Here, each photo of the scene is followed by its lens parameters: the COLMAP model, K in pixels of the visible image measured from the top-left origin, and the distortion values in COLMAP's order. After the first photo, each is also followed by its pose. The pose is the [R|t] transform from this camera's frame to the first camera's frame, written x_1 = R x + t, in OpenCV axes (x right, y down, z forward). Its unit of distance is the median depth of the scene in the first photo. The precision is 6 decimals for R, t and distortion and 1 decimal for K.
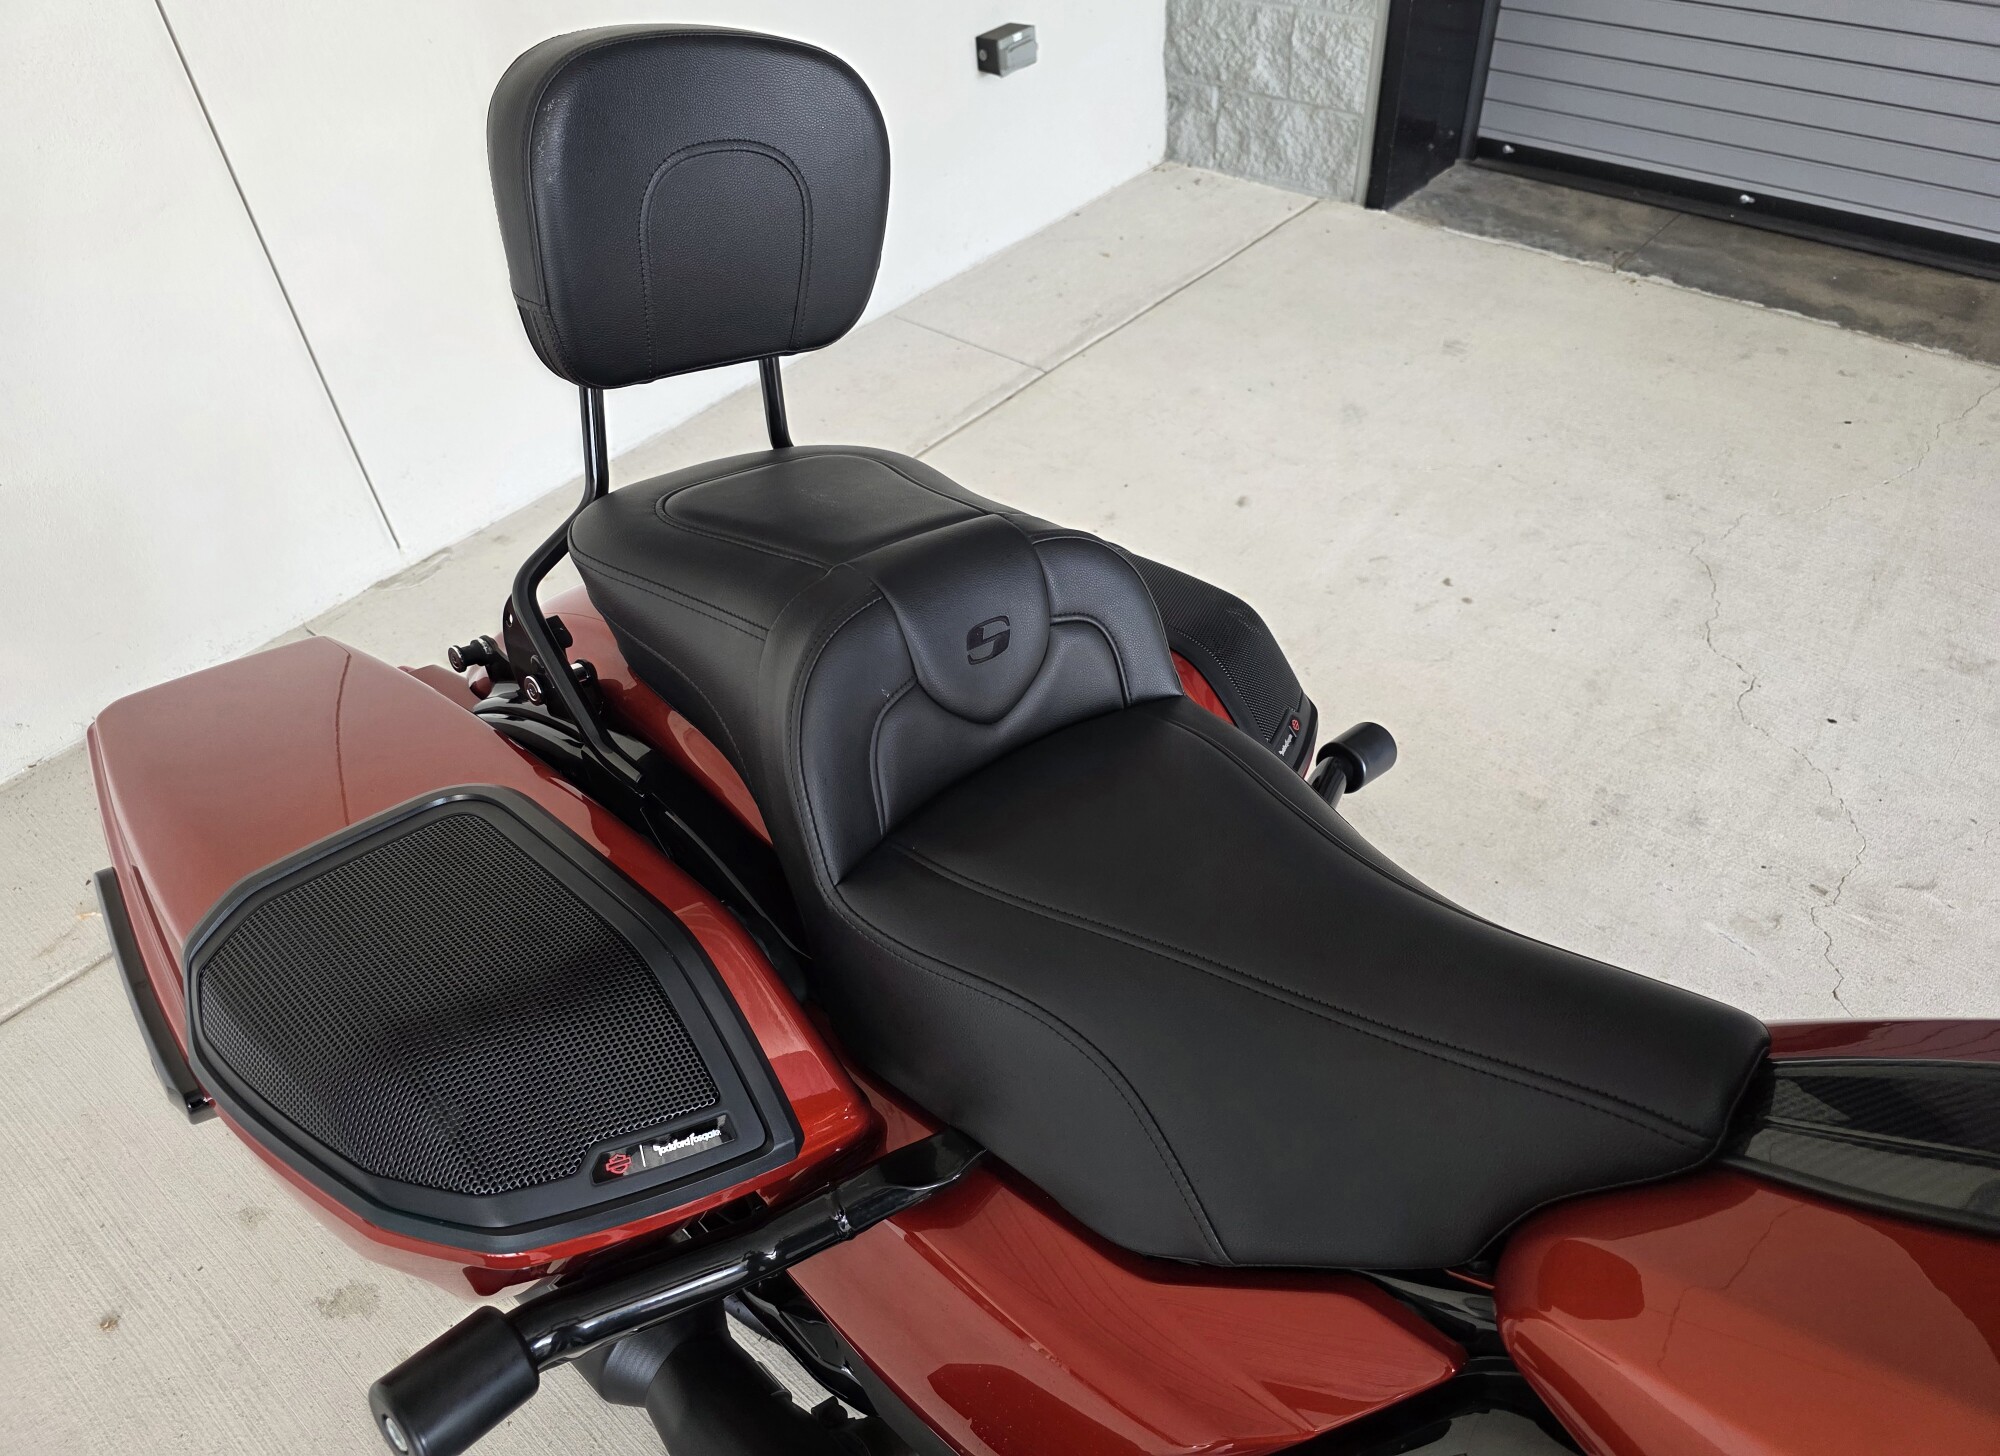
lens RADIAL K [[1317.7, 0, 1074.4], [0, 1317.7, 746.1], [0, 0, 1]] dist [0.028088, -0.020298]
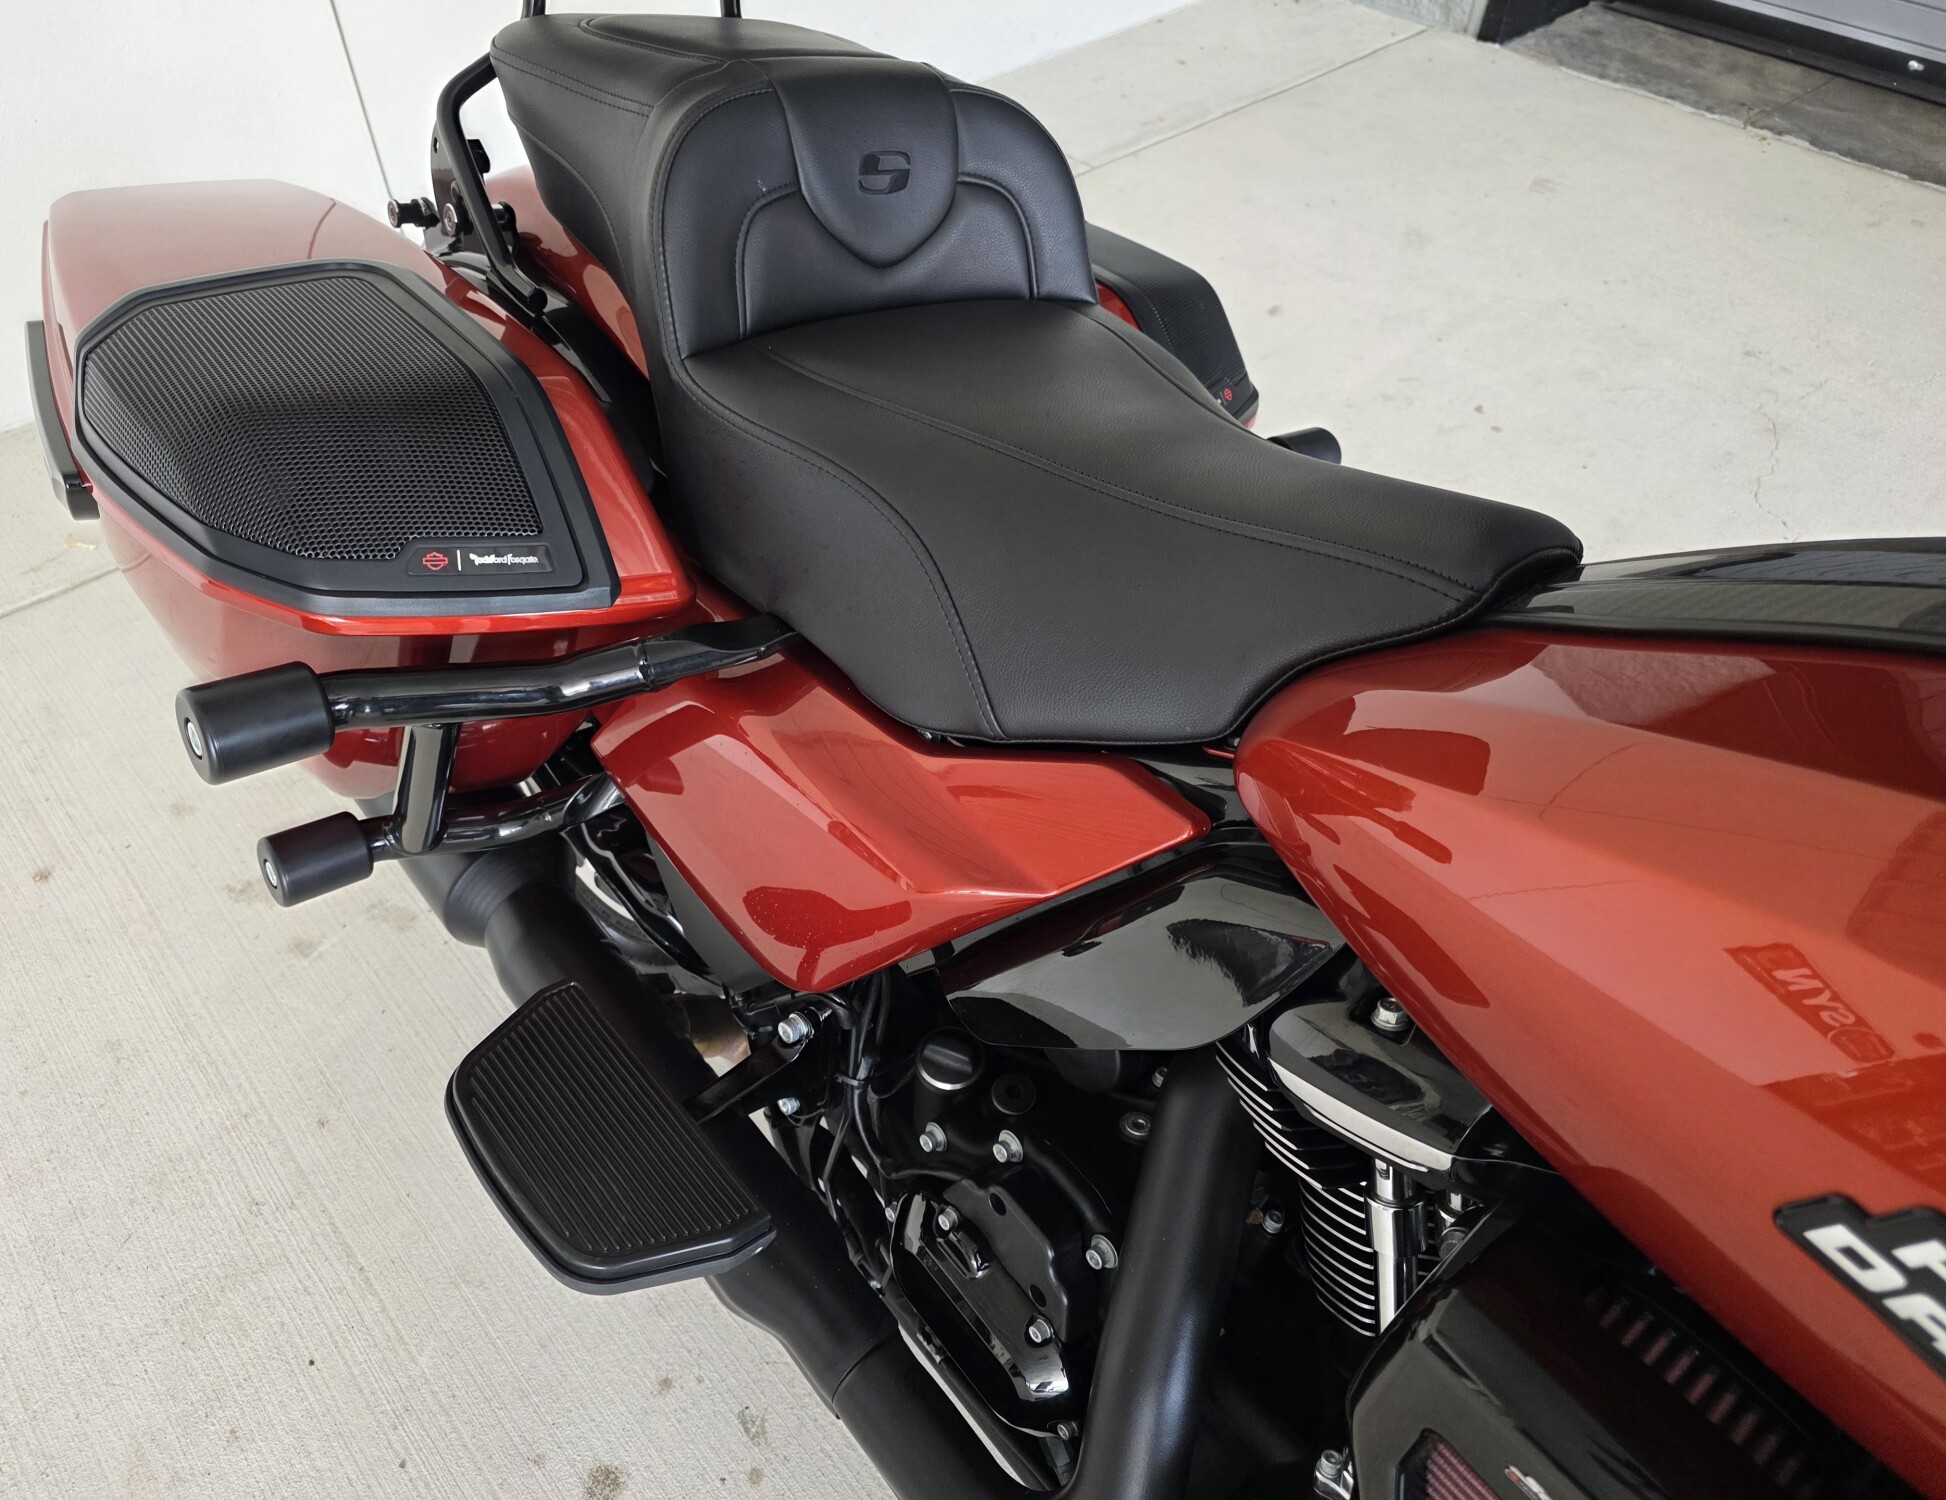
lens RADIAL K [[1388.2, 0, 971.0], [0, 1388.2, 752.7], [0, 0, 1]] dist [0.021869, -0.019901]
pose [[0.985911, 0.139248, -0.092678, 0.066699], [-0.133536, 0.988894, 0.065250, 0.115884], [0.100735, -0.051955, 0.993556, -0.018011]]
